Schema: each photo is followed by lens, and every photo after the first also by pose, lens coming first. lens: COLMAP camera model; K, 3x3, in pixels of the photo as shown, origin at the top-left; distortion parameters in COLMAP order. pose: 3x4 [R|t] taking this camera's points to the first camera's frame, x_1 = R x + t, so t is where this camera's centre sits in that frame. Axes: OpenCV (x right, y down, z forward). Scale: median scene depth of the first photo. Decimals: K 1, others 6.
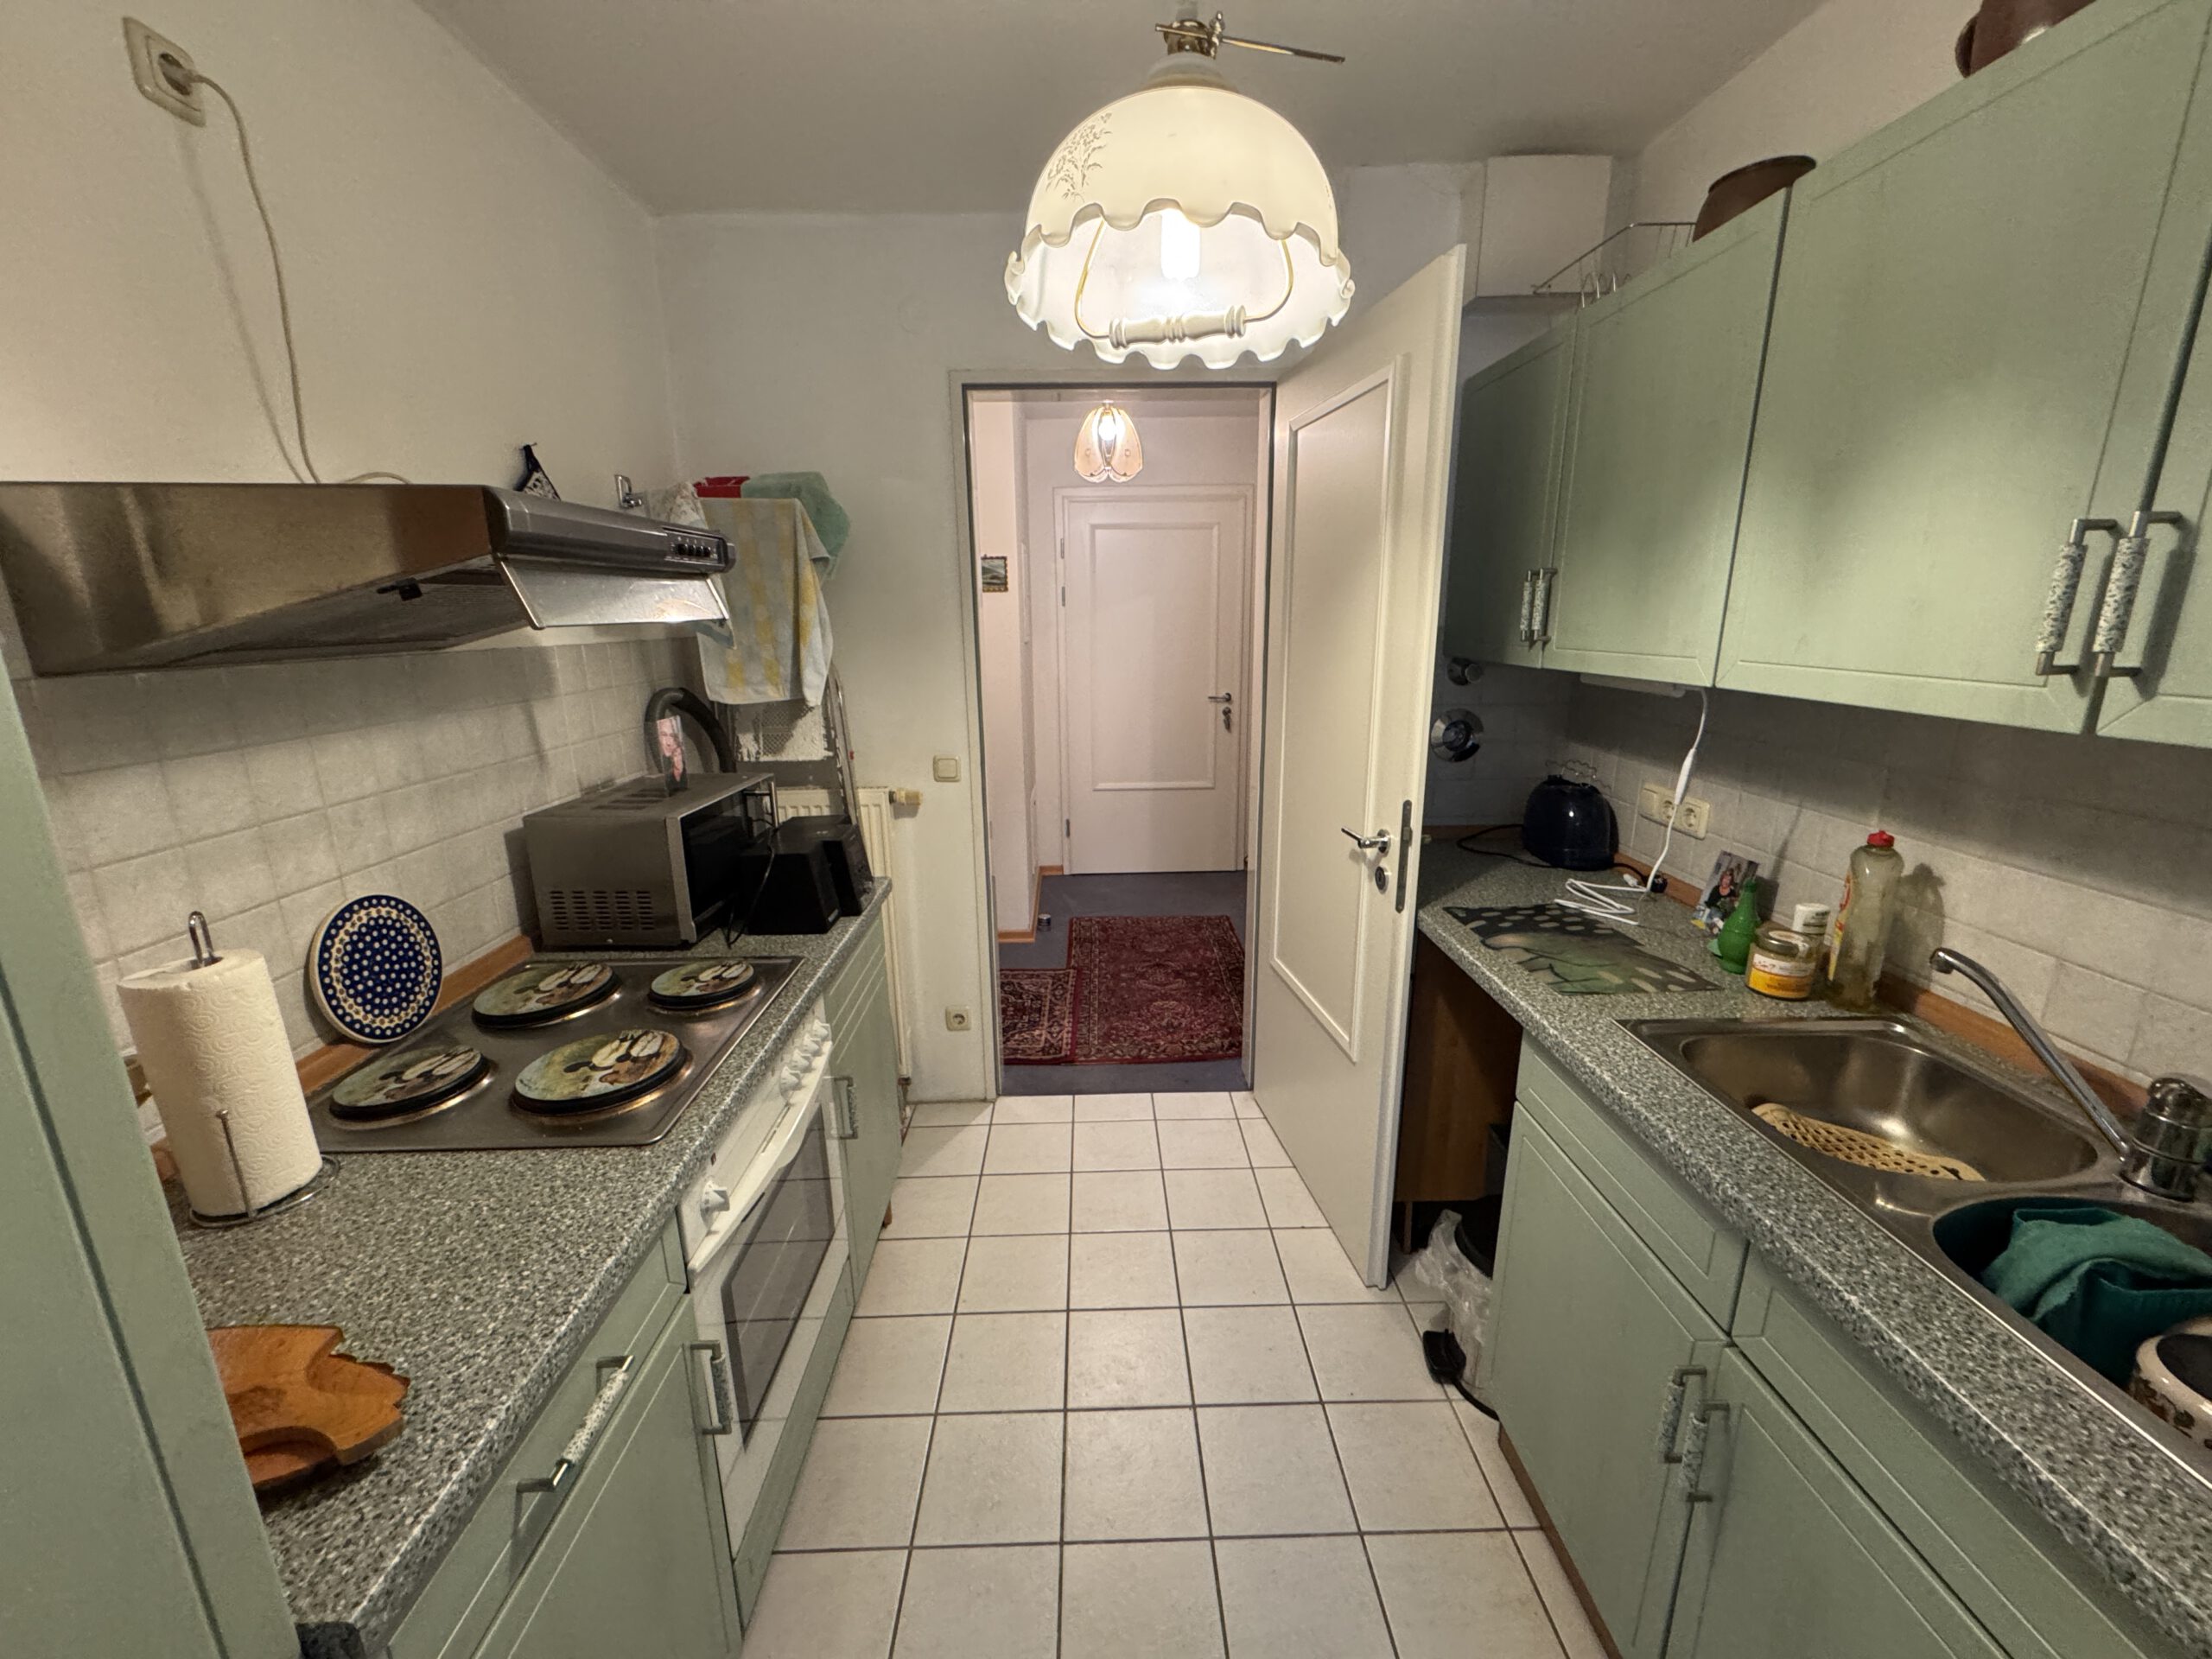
lens RADIAL K [[880.6, 0, 1105.1], [0, 880.6, 832.3], [0, 0, 1]] dist [-0.002708, 0.000303]
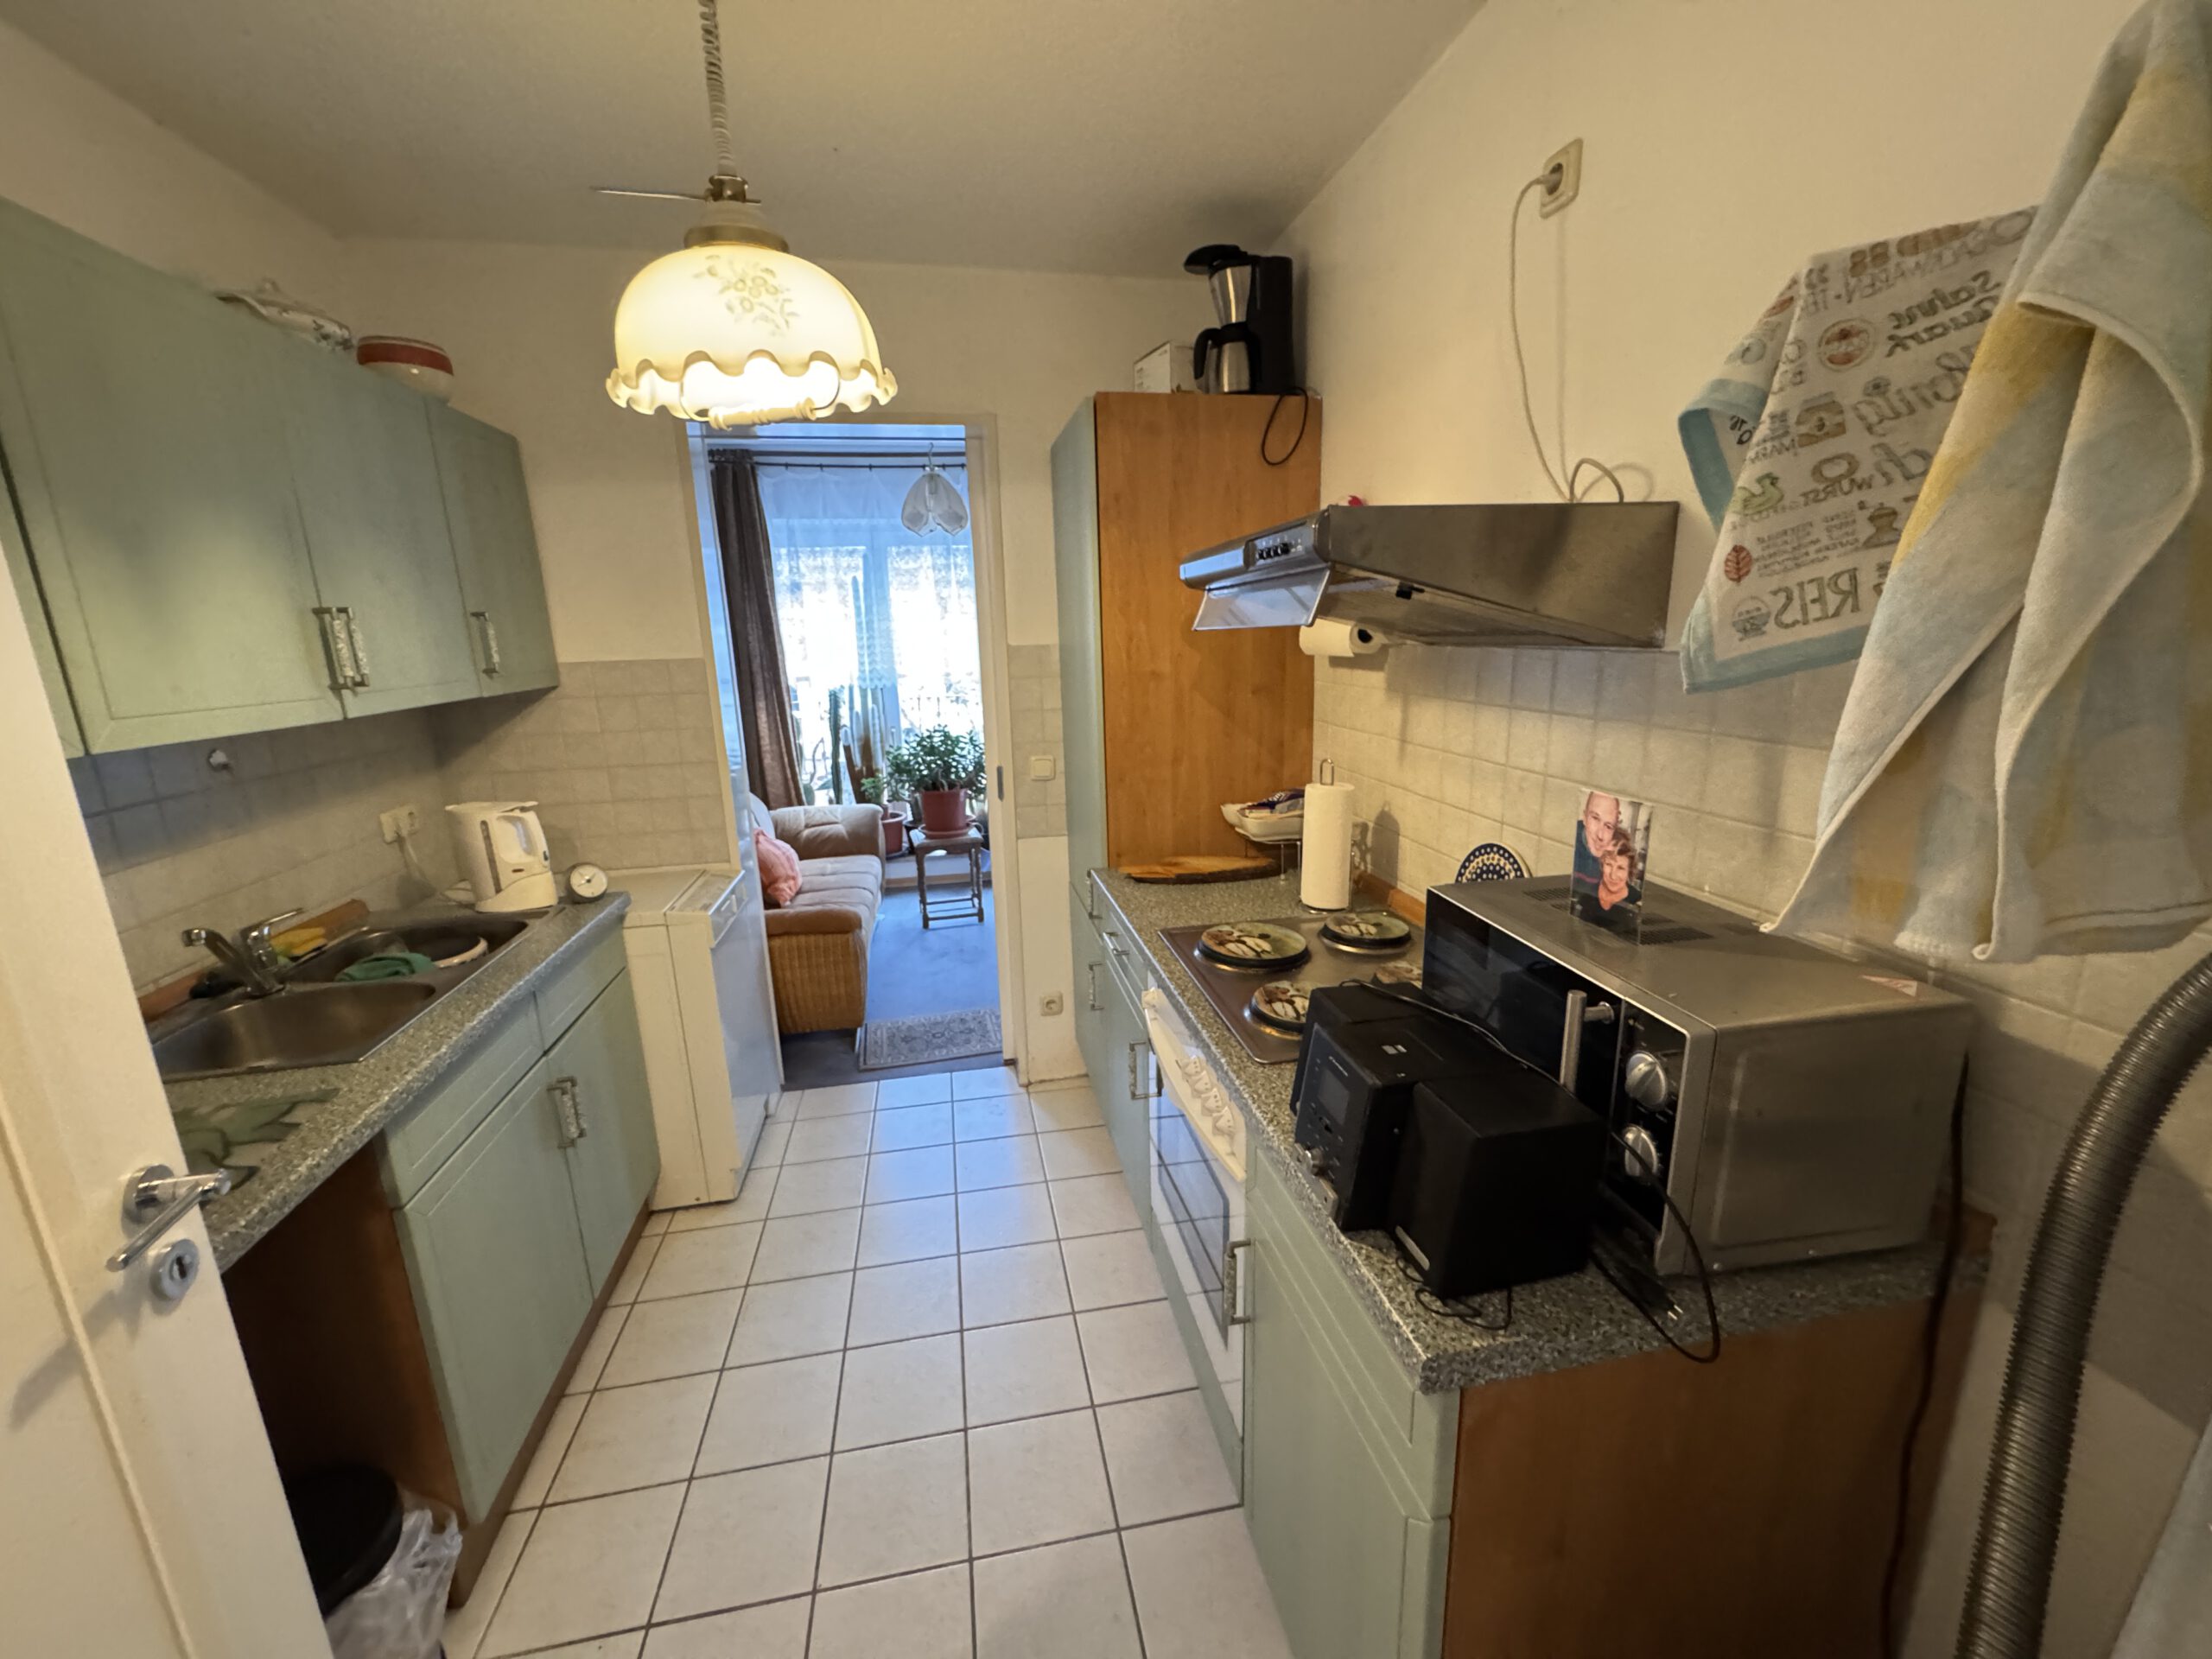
lens RADIAL K [[880.6, 0, 1105.1], [0, 880.6, 832.3], [0, 0, 1]] dist [-0.002708, 0.000303]
pose [[-0.986161, 0.074715, -0.147999, -0.139281], [-0.000782, 0.890589, 0.454809, -0.499622], [0.165788, 0.448630, -0.878206, 2.004772]]
